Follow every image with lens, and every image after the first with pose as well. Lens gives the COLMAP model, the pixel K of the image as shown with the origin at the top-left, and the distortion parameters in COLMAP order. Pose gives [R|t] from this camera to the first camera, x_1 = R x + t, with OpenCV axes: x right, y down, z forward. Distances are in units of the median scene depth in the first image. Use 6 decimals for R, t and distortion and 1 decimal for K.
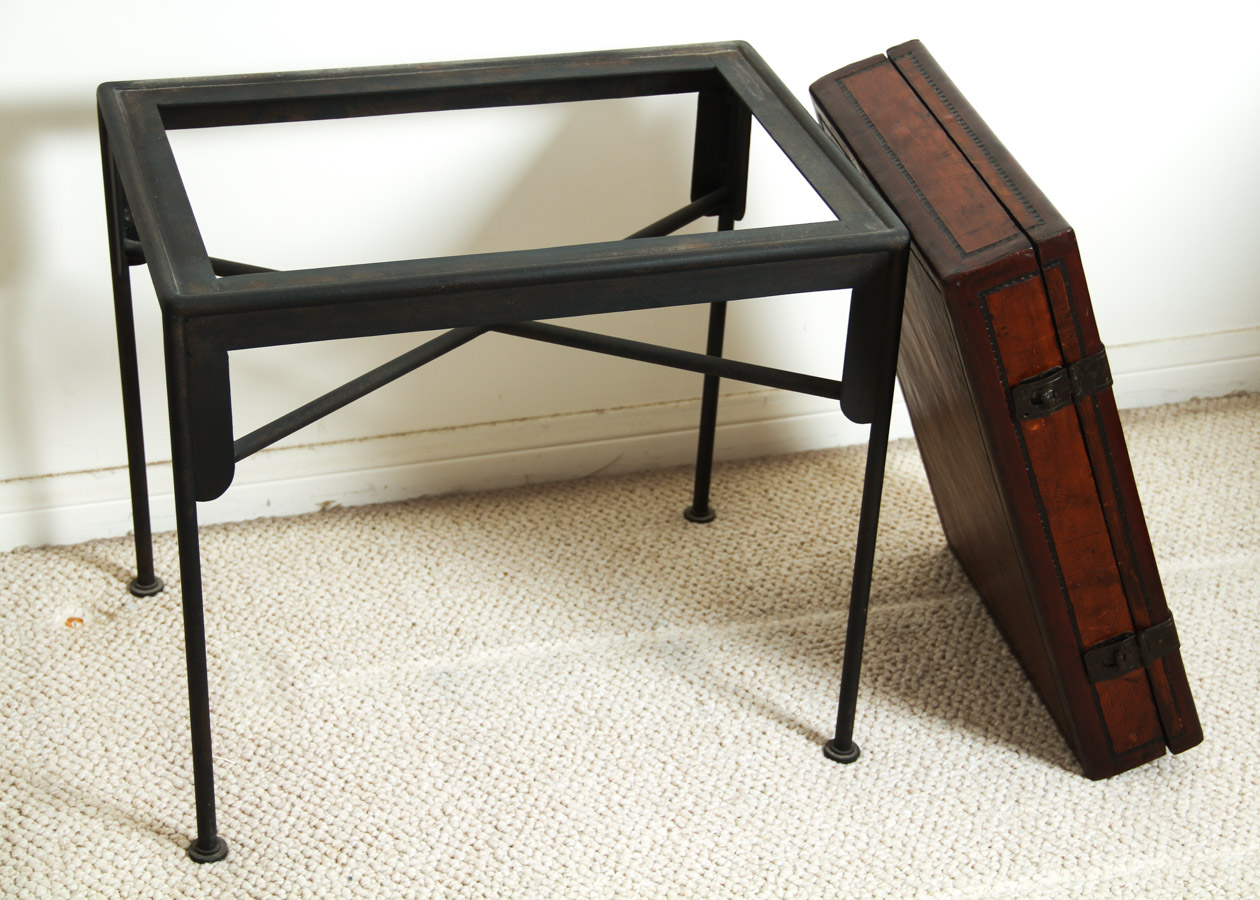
lens RADIAL K [[2424.2, 0, 628.9], [0, 2424.2, 489.2], [0, 0, 1]] dist [0.198925, 0.463004]
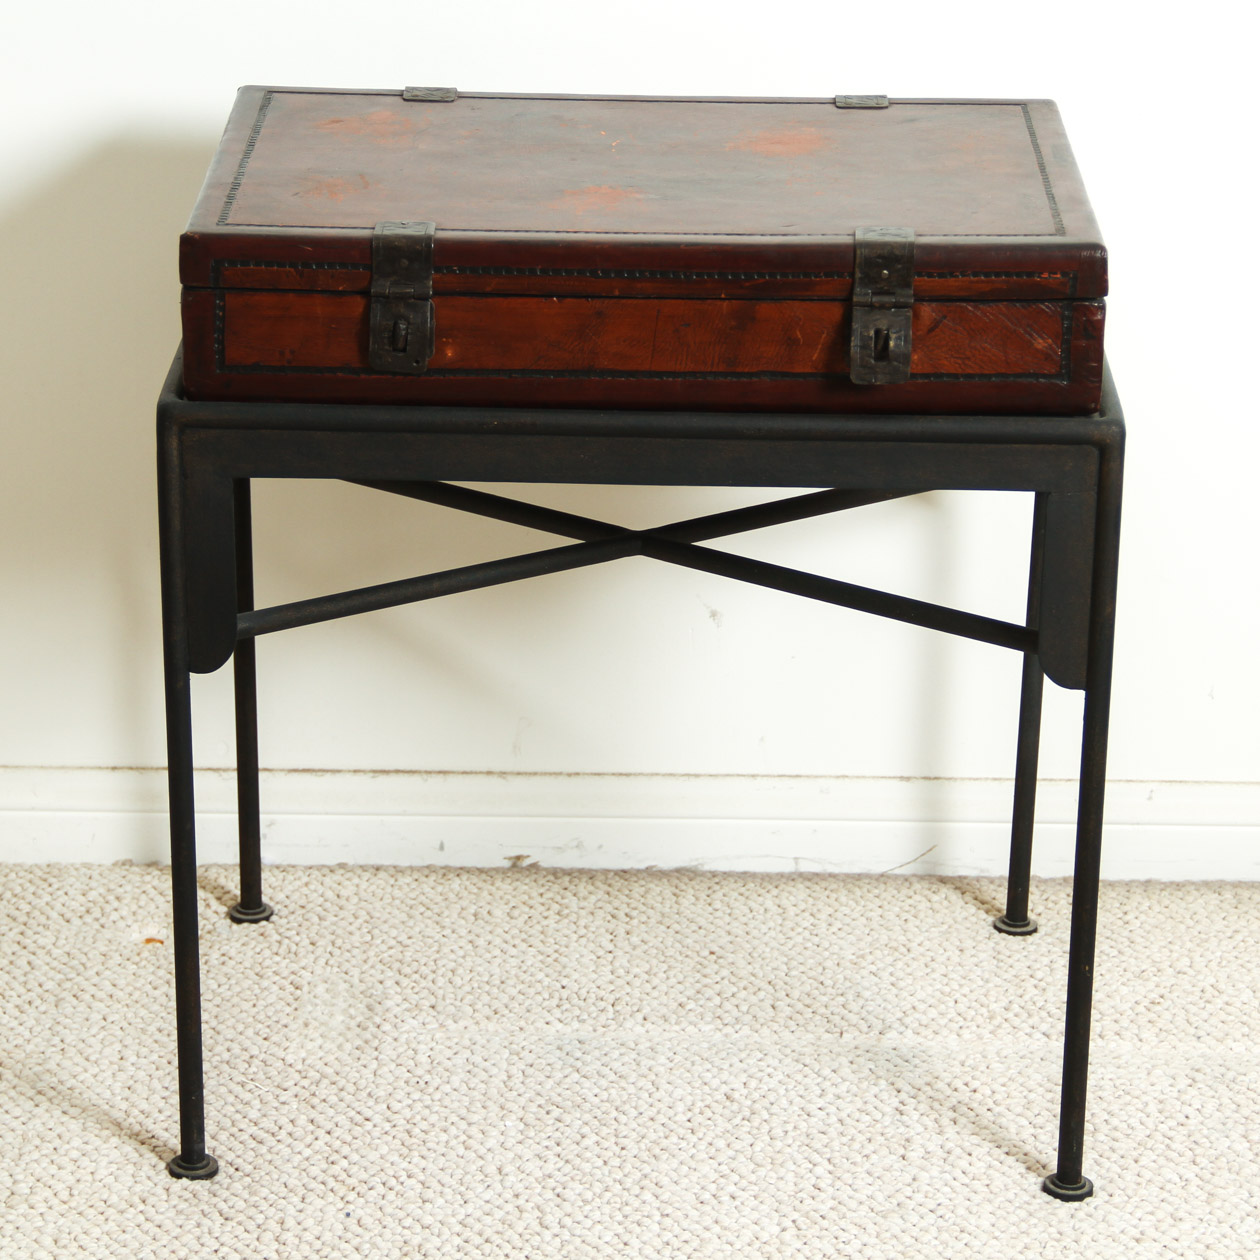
lens RADIAL K [[4253.4, 0, 629.1], [0, 4253.4, 666.8], [0, 0, 1]] dist [0.180217, 1.538420]
pose [[0.953331, 0.078799, -0.291462, 0.320949], [-0.135975, 0.973956, -0.181439, 0.205300], [0.269574, 0.212603, 0.939218, -0.254743]]
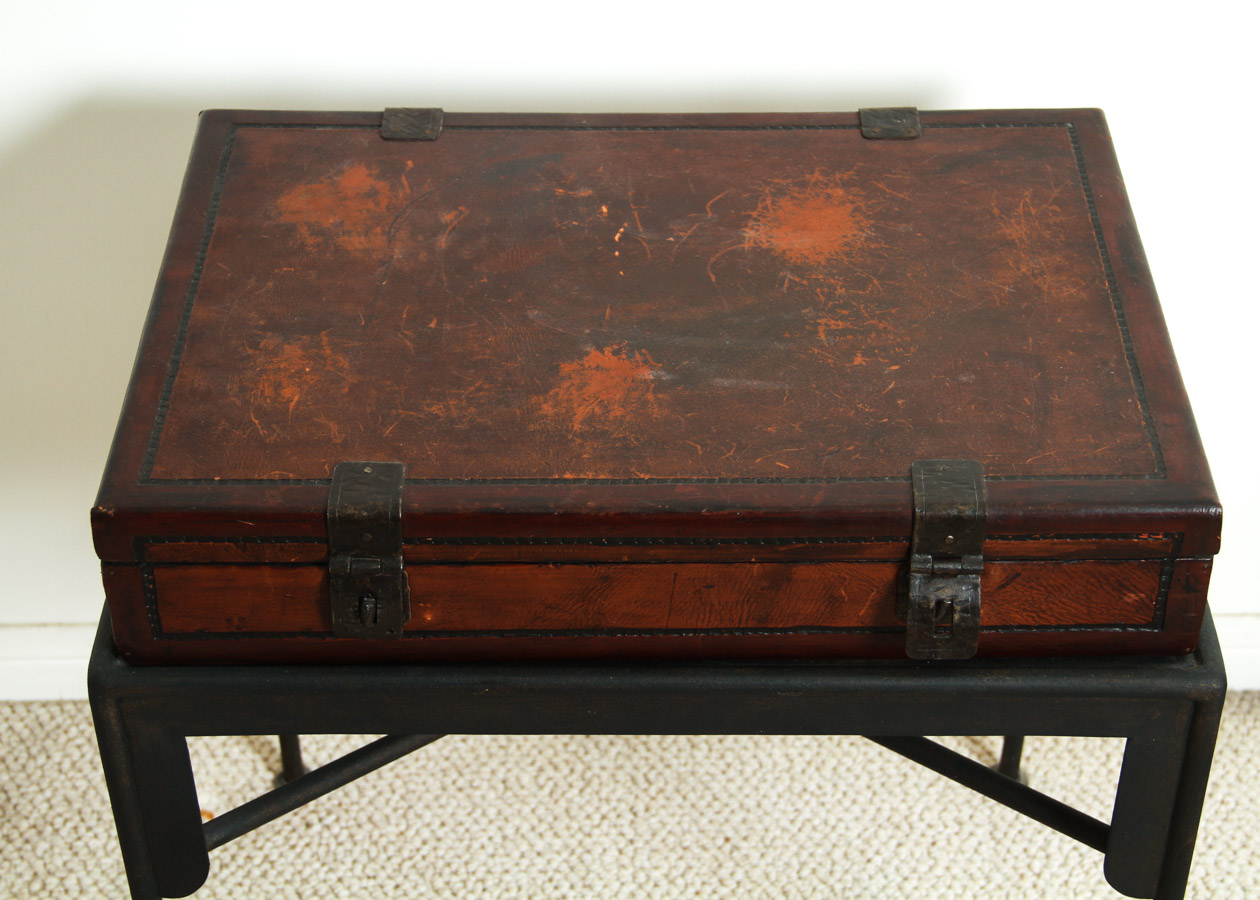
lens RADIAL K [[2306.9, 0, 649.8], [0, 2306.9, 450.6], [0, 0, 1]] dist [0.148441, 0.126959]
pose [[0.956978, 0.146489, -0.250466, 0.102548], [-0.116132, 0.984419, 0.132034, -0.201007], [0.265905, -0.097266, 0.959080, 0.318899]]
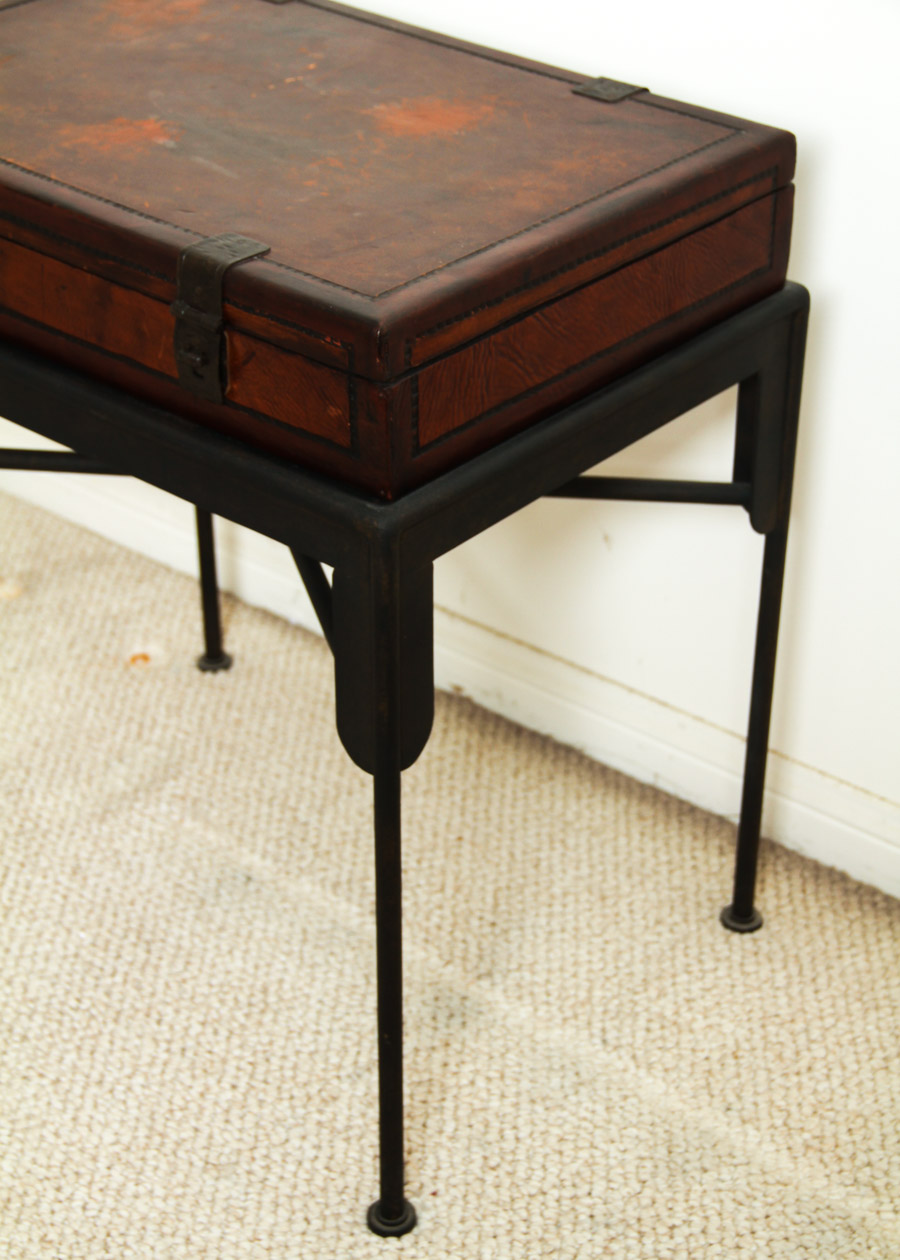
lens RADIAL K [[2424.2, 0, 450.0], [0, 2424.2, 630.0], [0, 0, 1]] dist [0.198925, 0.463004]
pose [[0.533583, 0.410922, -0.739210, 0.560168], [-0.434677, 0.883003, 0.177094, -0.180759], [0.725497, 0.226823, 0.649774, 0.503184]]
